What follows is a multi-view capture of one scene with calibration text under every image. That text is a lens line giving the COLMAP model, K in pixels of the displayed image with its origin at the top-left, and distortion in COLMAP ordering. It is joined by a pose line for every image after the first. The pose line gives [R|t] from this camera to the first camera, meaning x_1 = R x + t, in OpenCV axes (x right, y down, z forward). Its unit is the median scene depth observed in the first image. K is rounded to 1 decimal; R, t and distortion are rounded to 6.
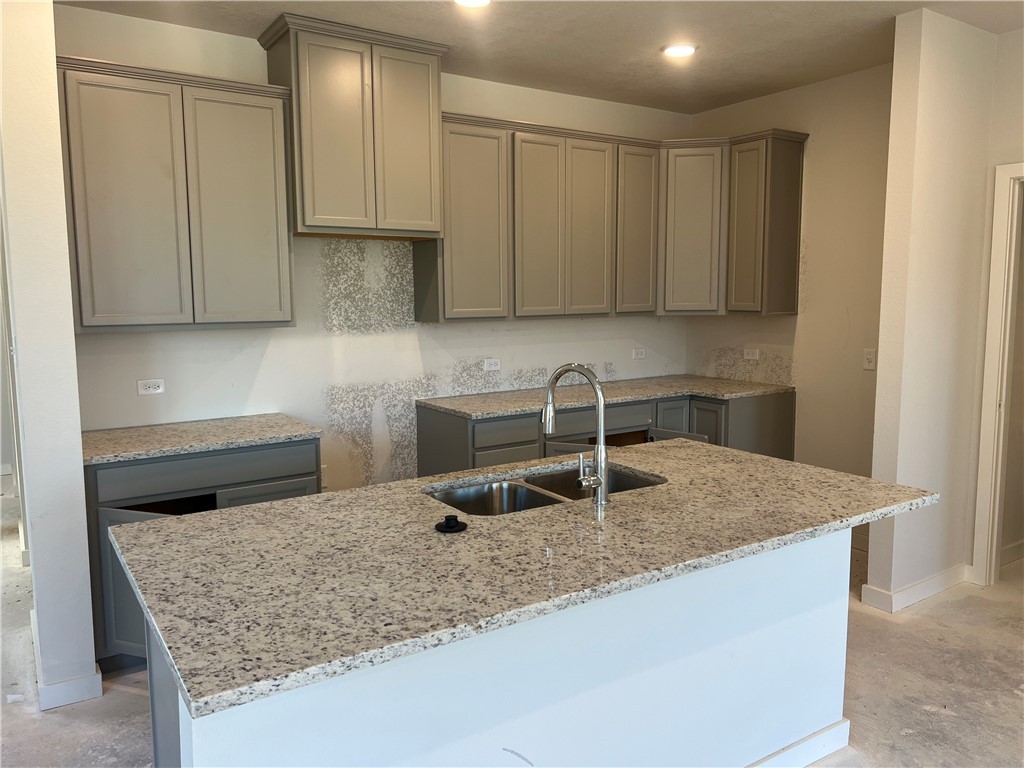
lens RADIAL K [[719.6, 0, 514.4], [0, 719.6, 366.2], [0, 0, 1]] dist [0.051486, -0.042564]
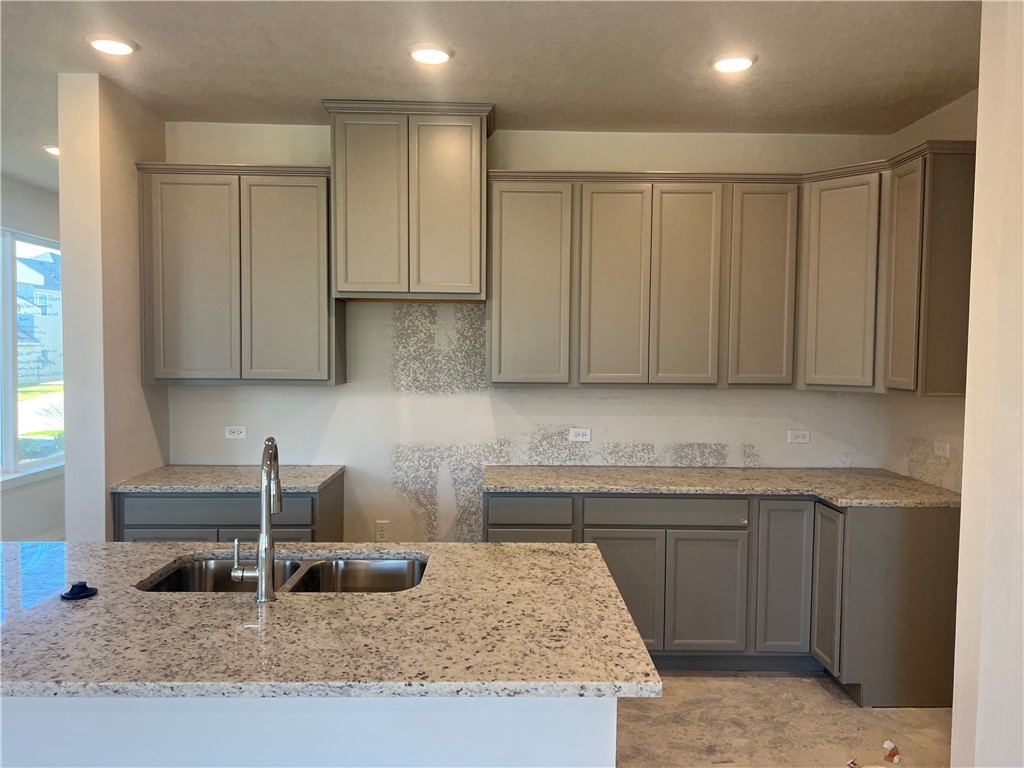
lens RADIAL K [[724.4, 0, 514.1], [0, 724.4, 380.3], [0, 0, 1]] dist [0.079360, -0.085300]
pose [[0.857441, 0.036611, -0.513279, 0.421458], [-0.068267, 0.996742, -0.042945, -0.030103], [0.510035, 0.071863, 0.857147, 0.188073]]
